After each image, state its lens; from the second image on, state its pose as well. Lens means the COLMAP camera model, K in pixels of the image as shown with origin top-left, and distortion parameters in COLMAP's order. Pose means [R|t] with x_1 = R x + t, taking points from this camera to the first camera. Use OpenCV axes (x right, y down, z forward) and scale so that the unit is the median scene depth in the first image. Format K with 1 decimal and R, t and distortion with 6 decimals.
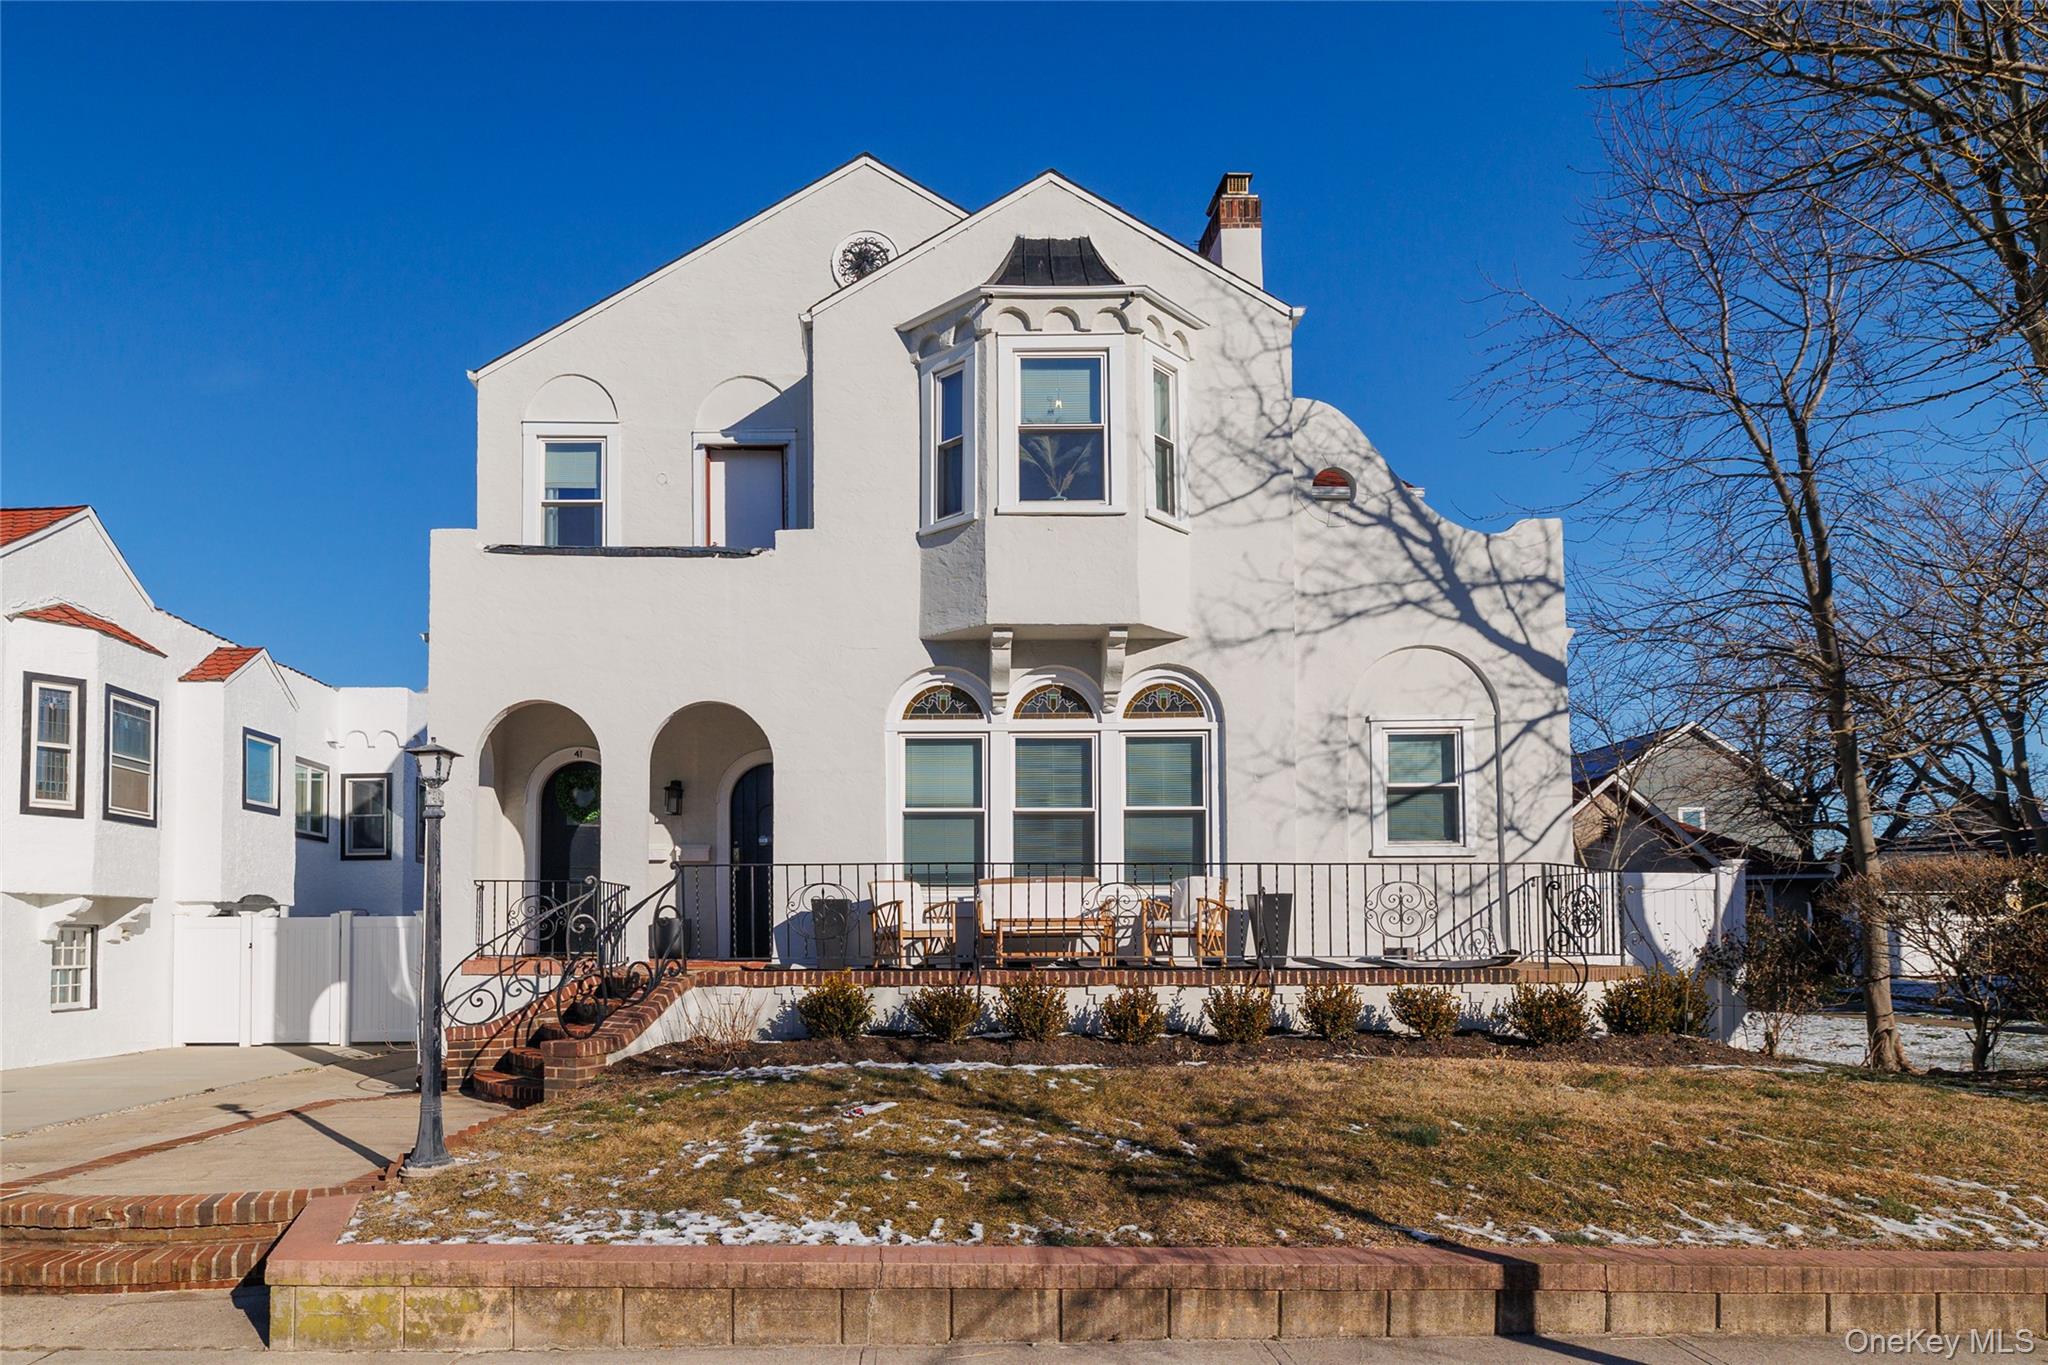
lens RADIAL K [[904.8, 0, 1024.0], [0, 904.8, 682.5], [0, 0, 1]] dist [-0.000710, 0.000080]
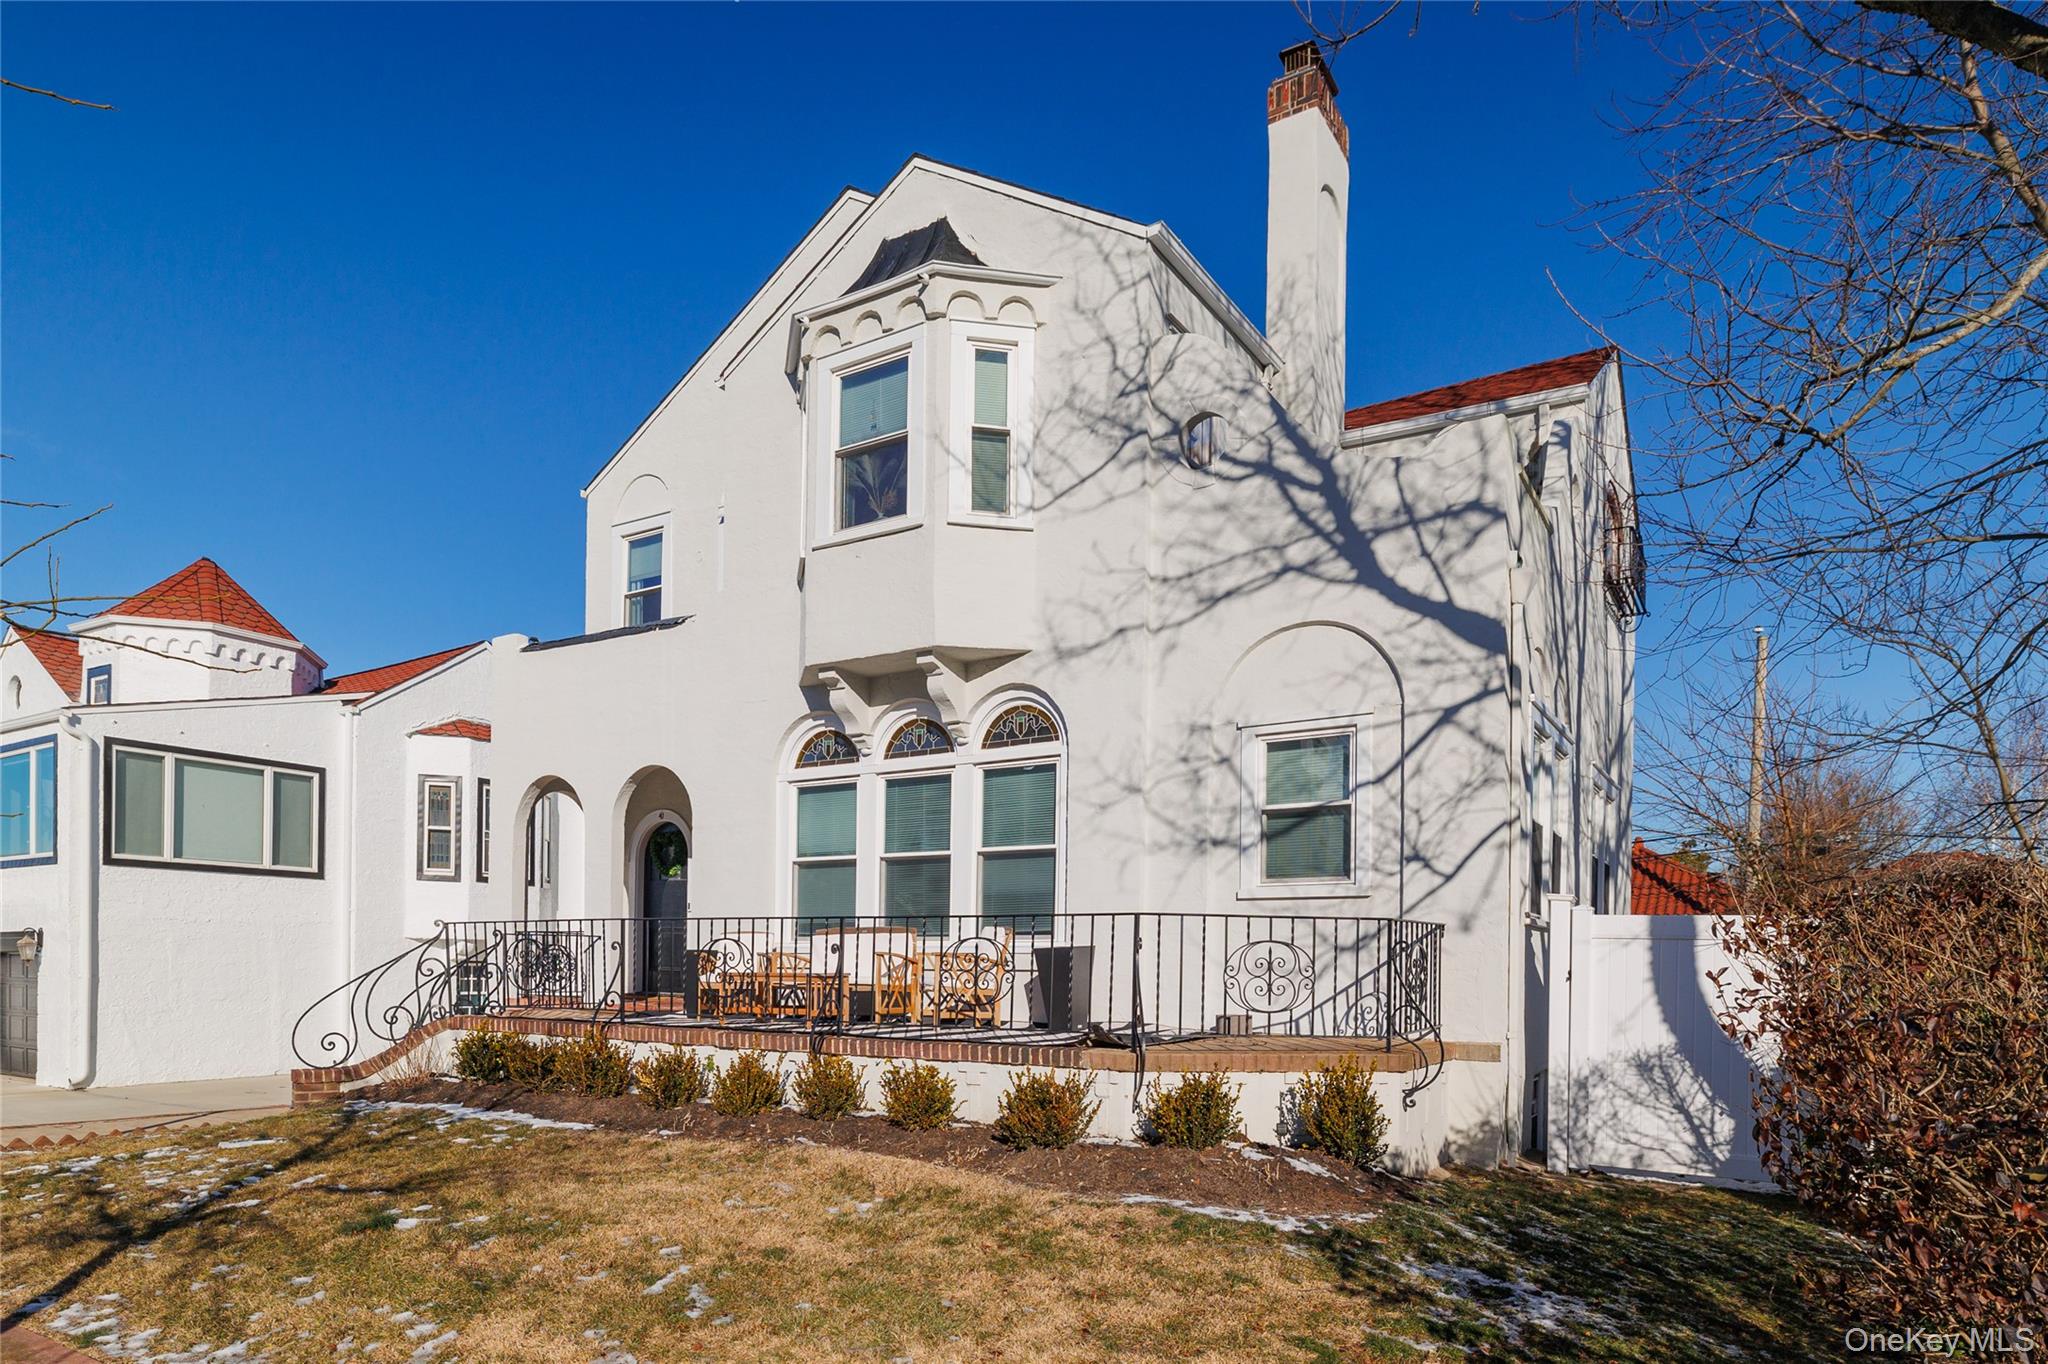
lens RADIAL K [[971.2, 0, 1024.6], [0, 971.2, 733.7], [0, 0, 1]] dist [0.001865, 0.000092]
pose [[0.898447, -0.090112, -0.429735, 0.565552], [0.101369, 0.994843, 0.003323, 0.024960], [0.427220, -0.046548, 0.902949, 0.152806]]
